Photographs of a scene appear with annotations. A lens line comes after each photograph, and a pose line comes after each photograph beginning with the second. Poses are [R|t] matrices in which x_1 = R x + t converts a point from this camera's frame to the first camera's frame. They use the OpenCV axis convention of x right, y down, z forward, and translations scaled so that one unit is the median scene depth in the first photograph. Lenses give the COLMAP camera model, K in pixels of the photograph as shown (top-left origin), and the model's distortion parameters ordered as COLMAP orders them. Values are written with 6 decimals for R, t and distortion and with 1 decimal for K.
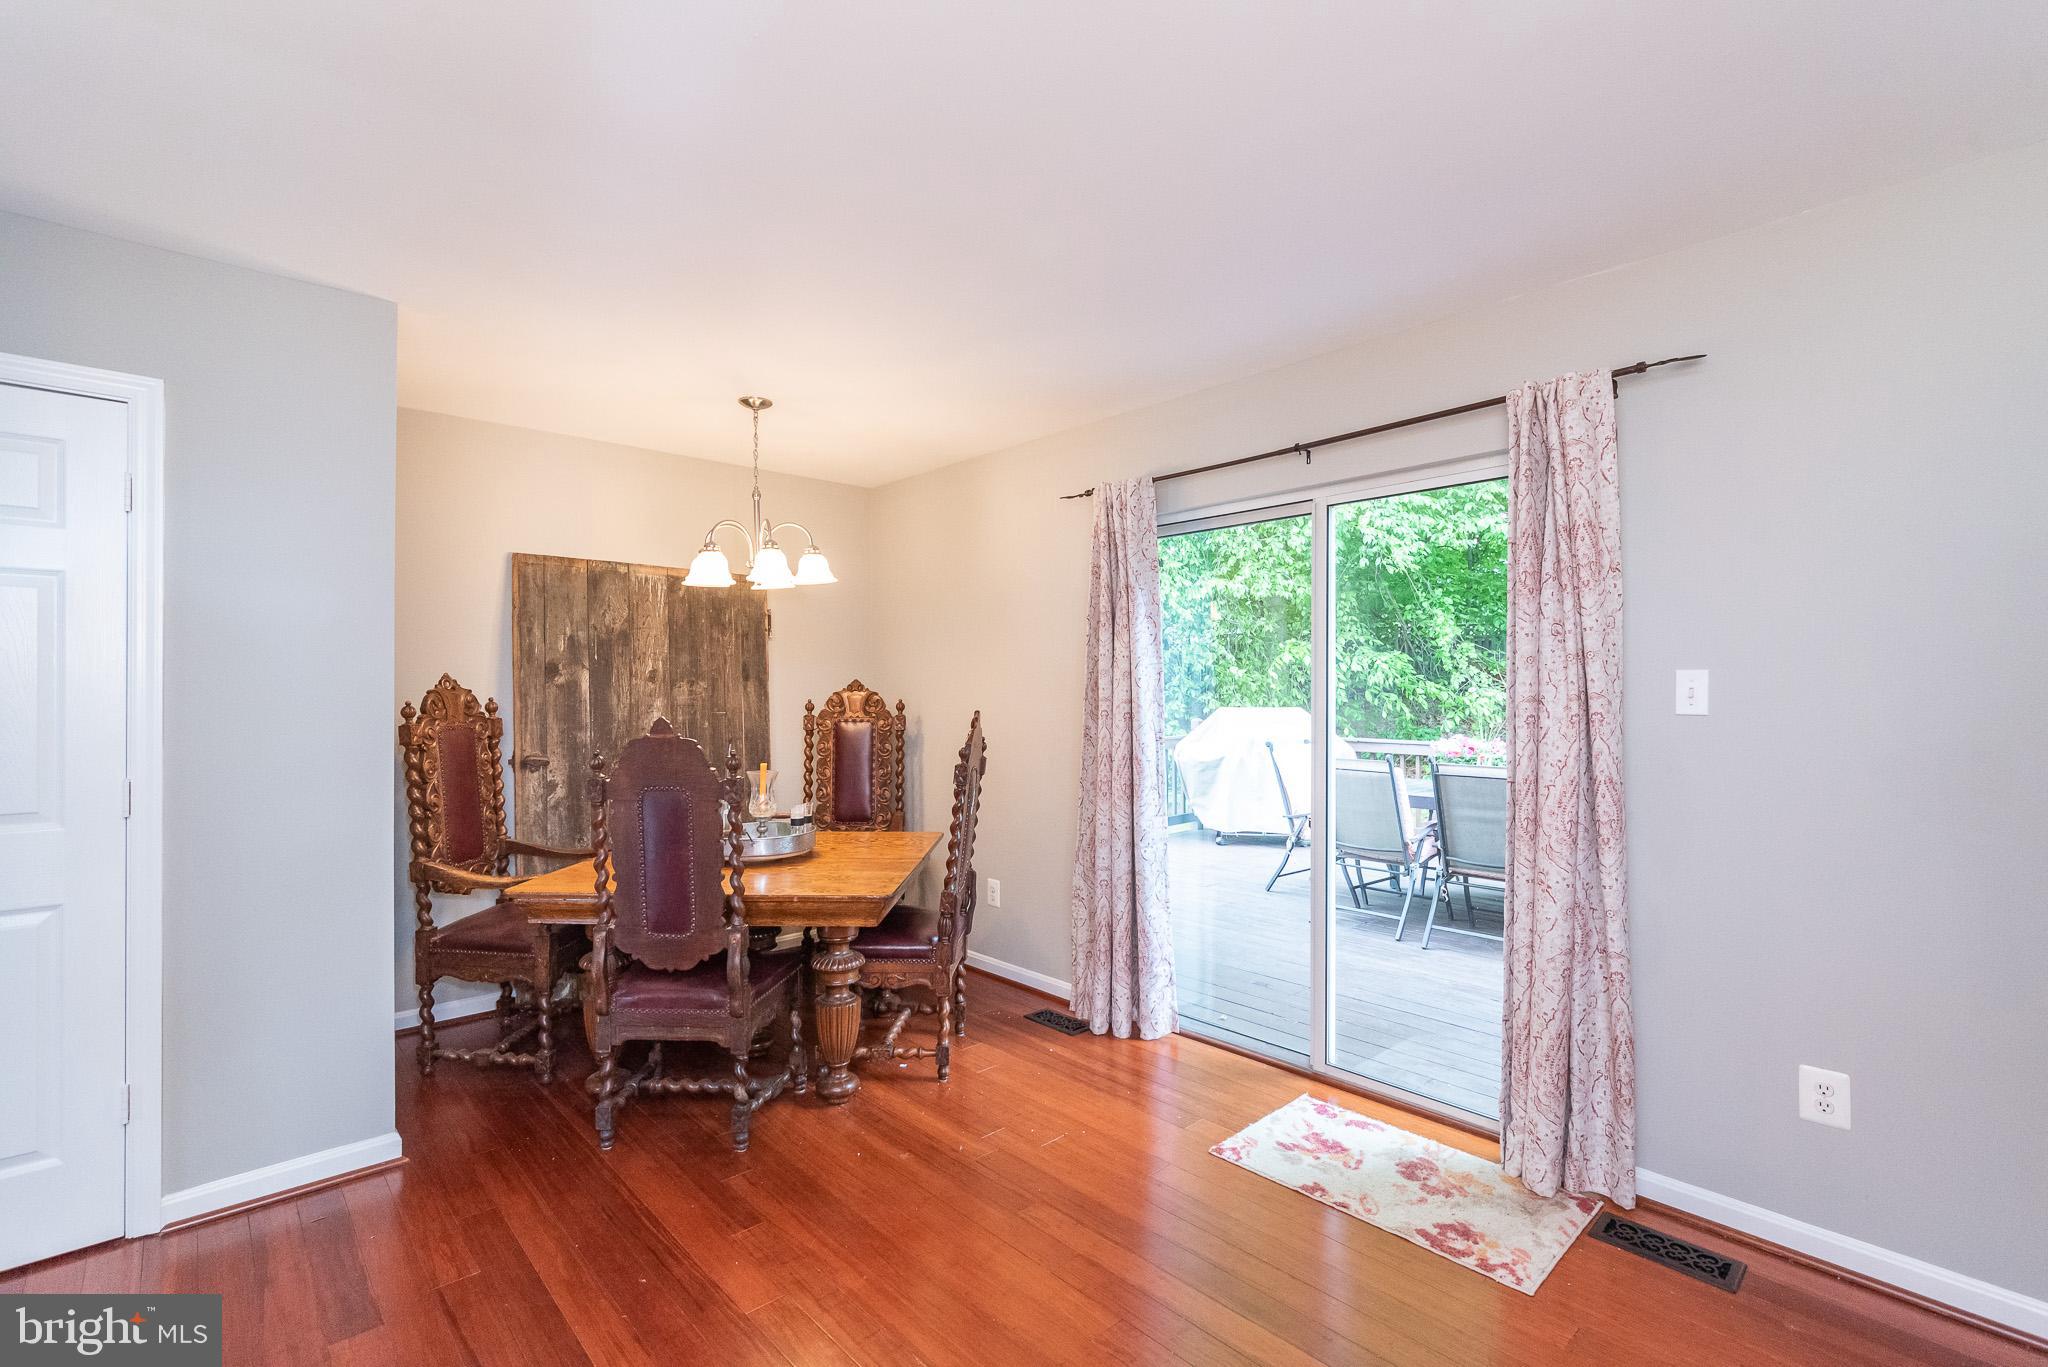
lens RADIAL K [[897.8, 0, 1024.0], [0, 897.8, 683.5], [0, 0, 1]] dist [-0.000532, 0.000267]
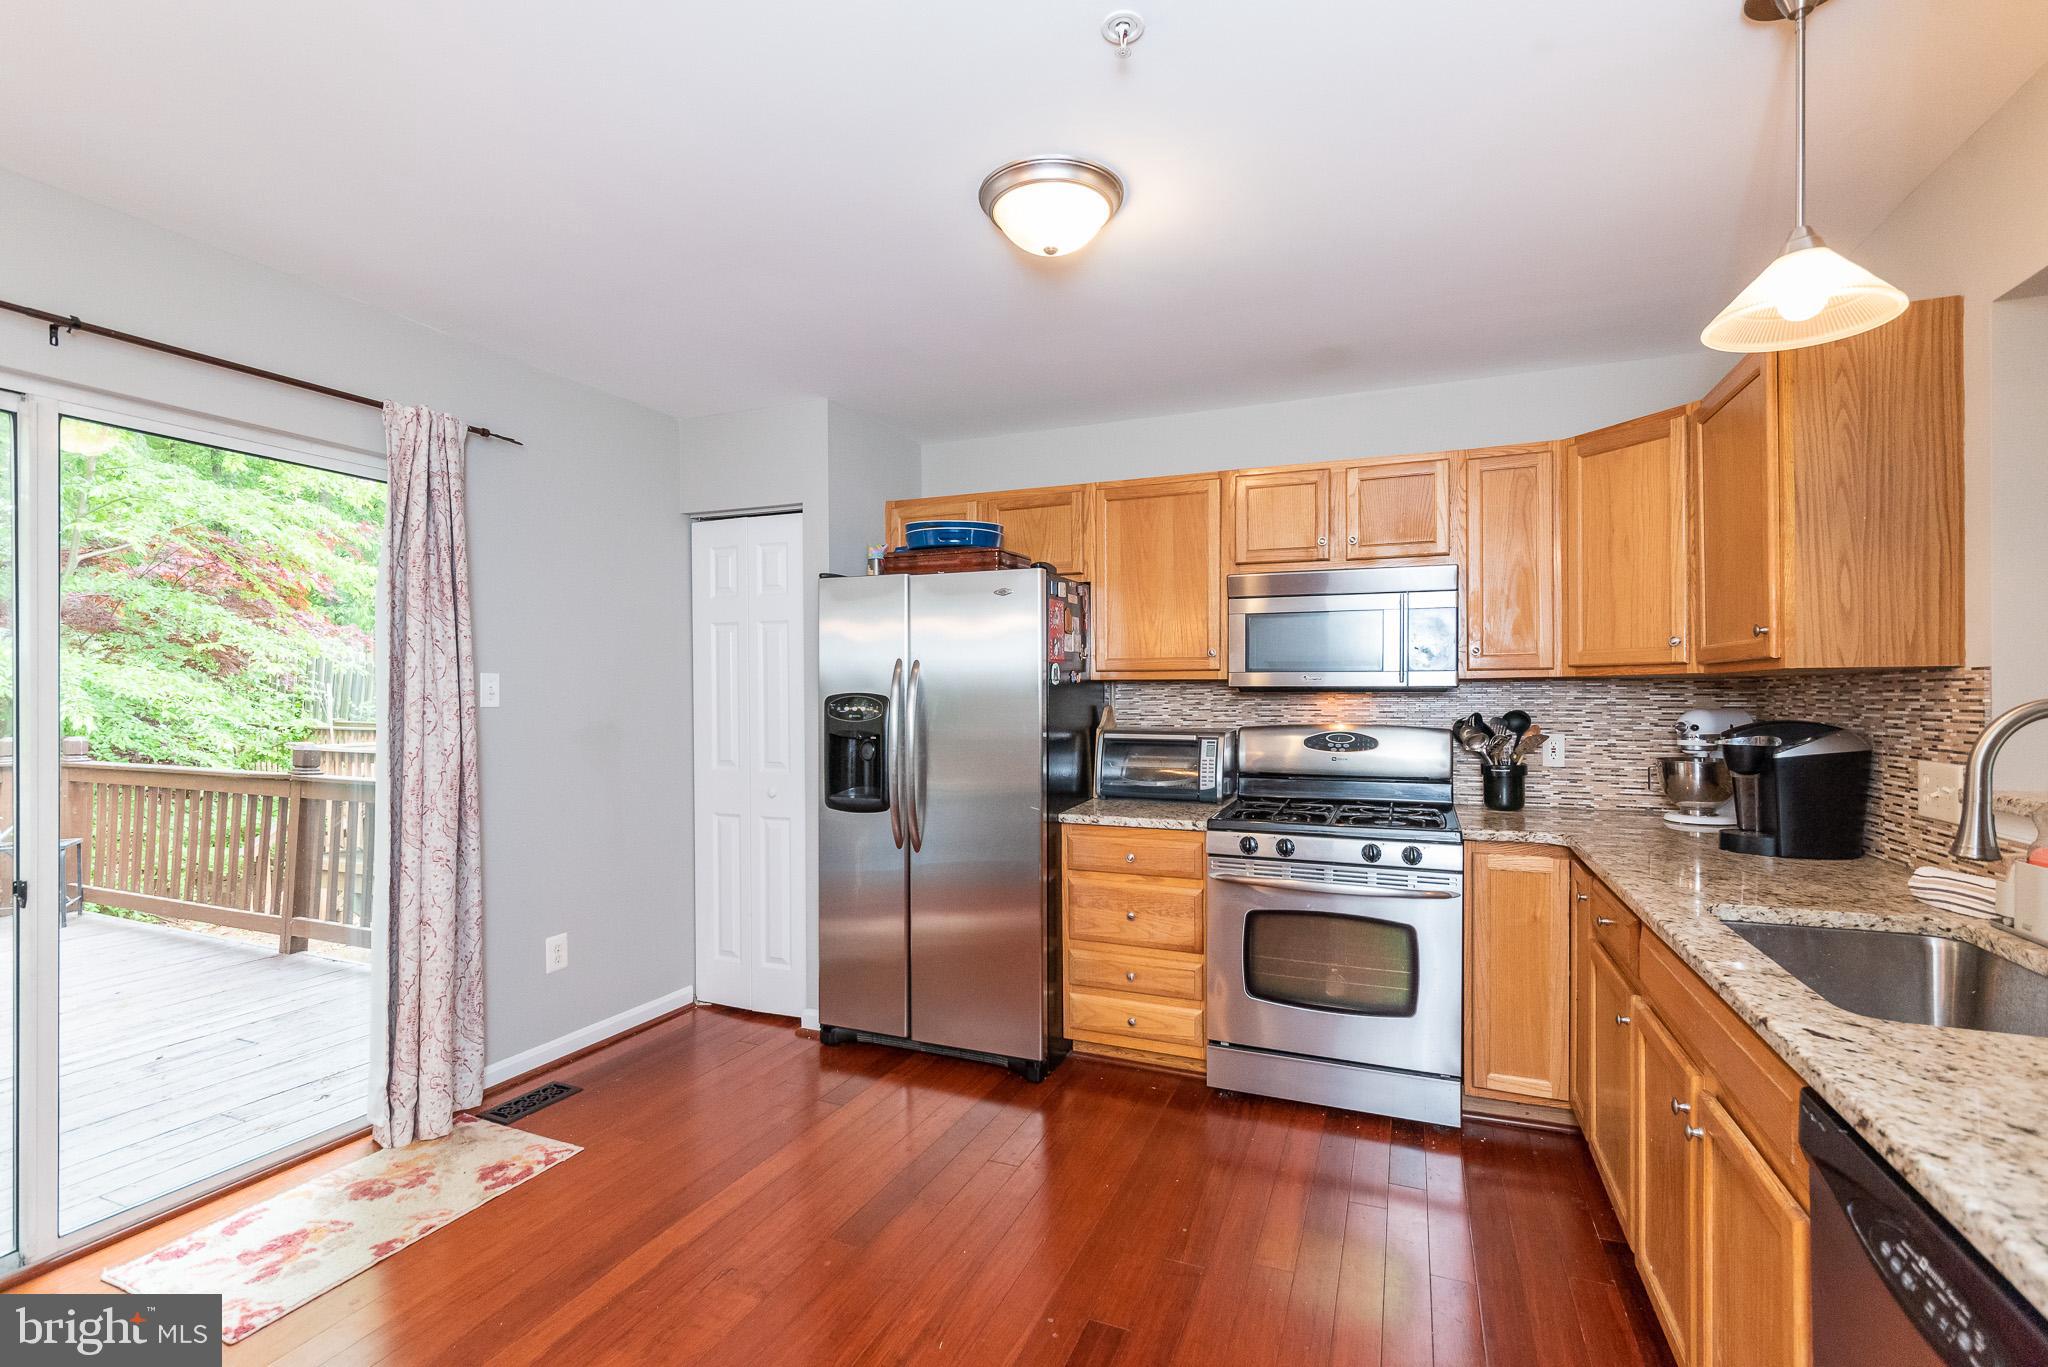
lens RADIAL K [[935.2, 0, 1028.2], [0, 935.2, 692.7], [0, 0, 1]] dist [-0.004130, -0.000124]
pose [[-0.415692, 0.003028, 0.909500, -0.486617], [-0.005641, 0.999967, -0.005907, 0.009749], [-0.909488, -0.007587, -0.415661, 0.503283]]
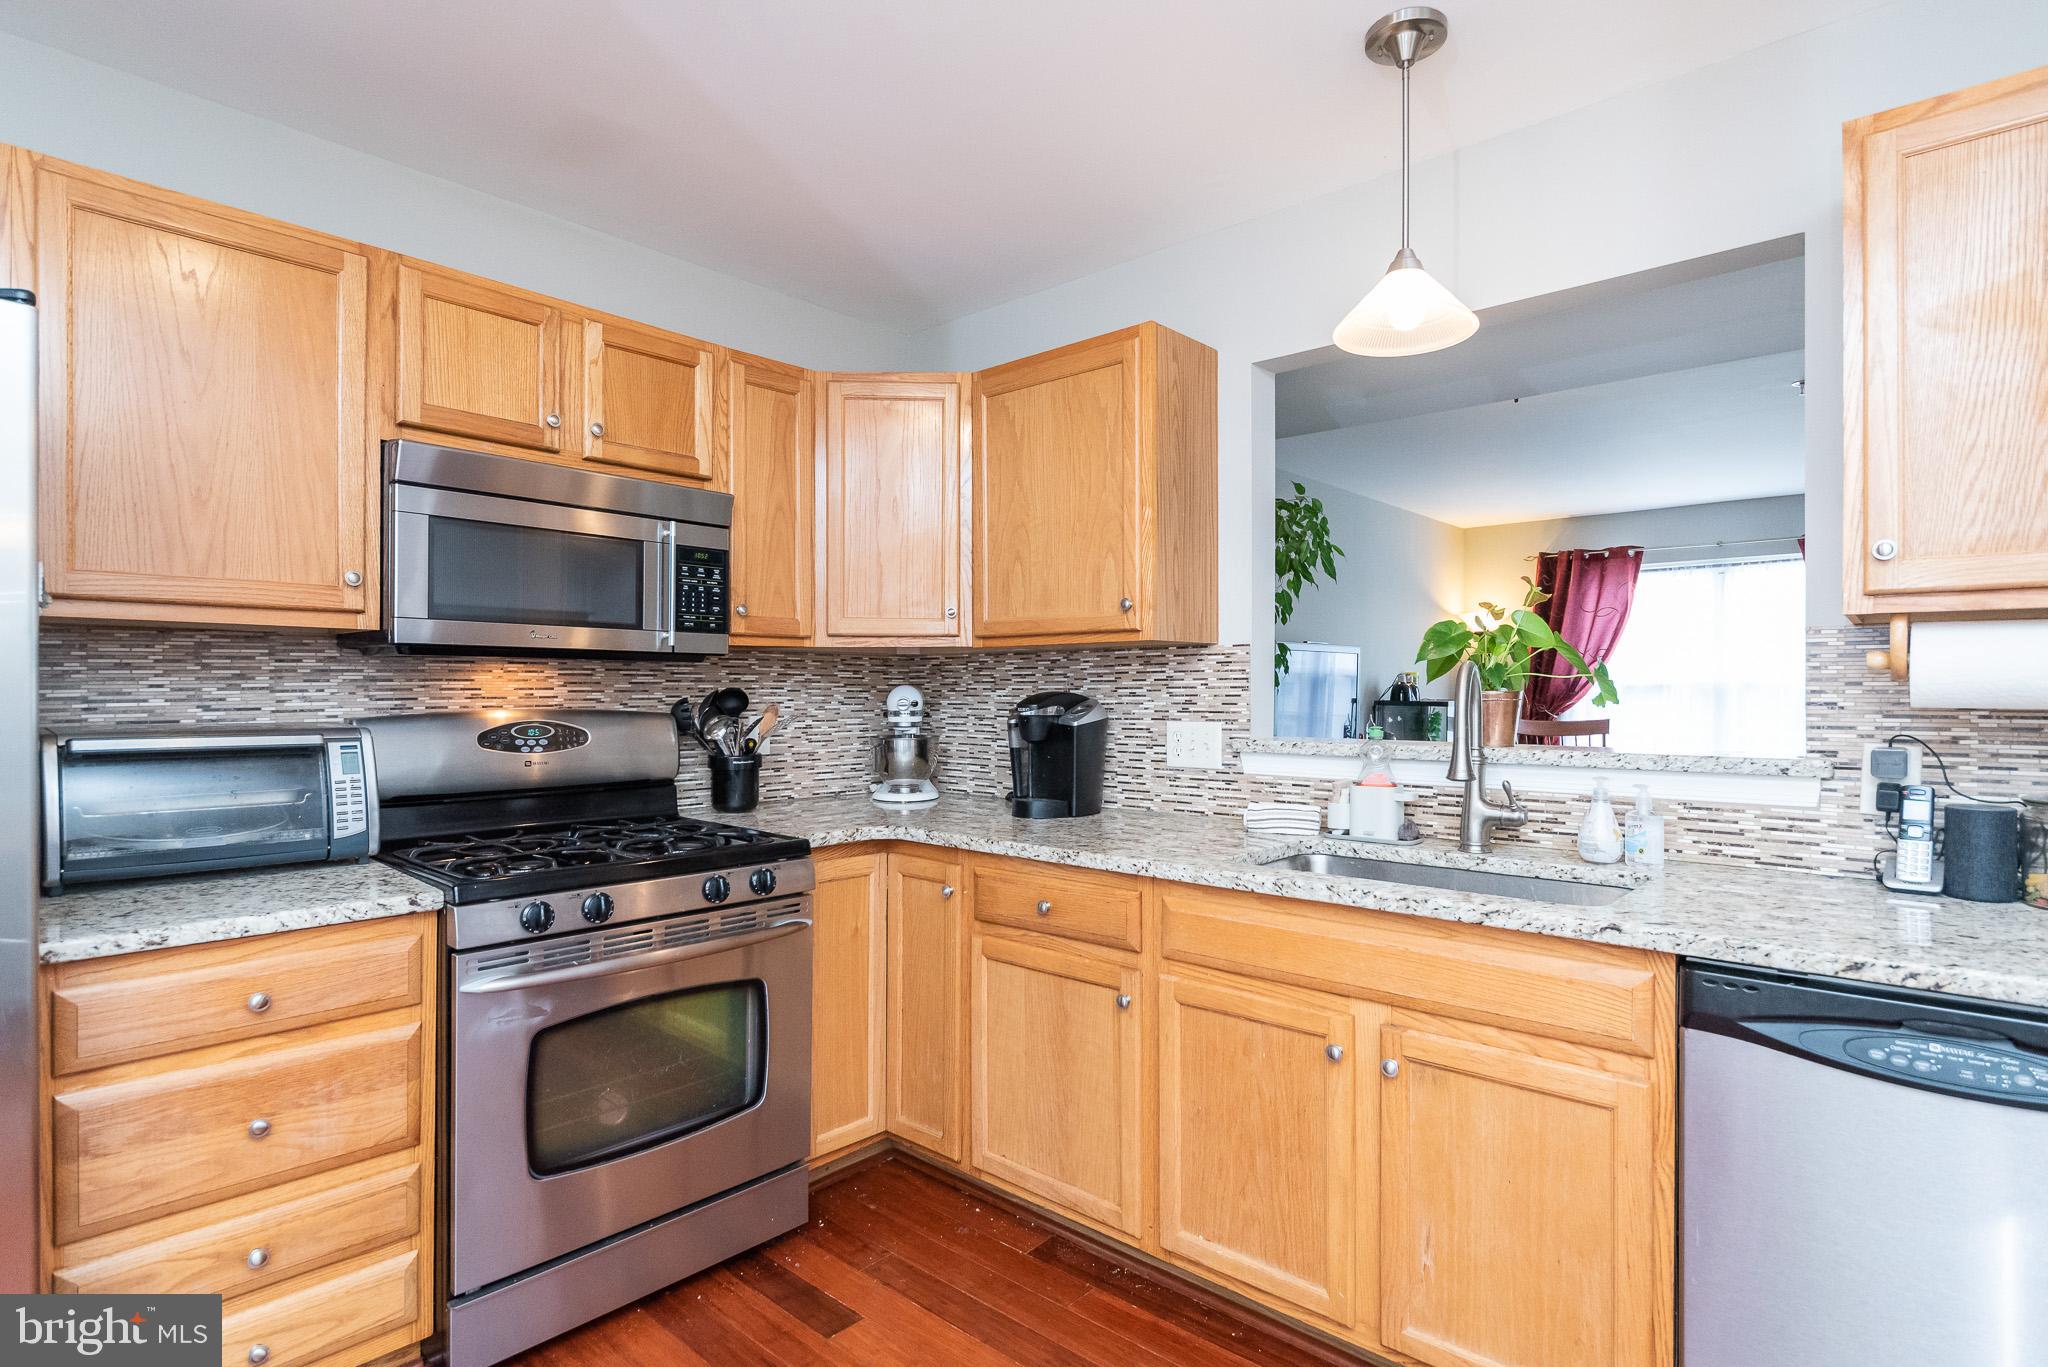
lens RADIAL K [[1039.2, 0, 1022.1], [0, 1039.2, 693.0], [0, 0, 1]] dist [-0.007433, -0.000738]
pose [[-0.995466, 0.001797, -0.095096, -0.048882], [0.002498, 0.999971, -0.007256, 0.027592], [0.095080, -0.007461, -0.995442, 0.526766]]
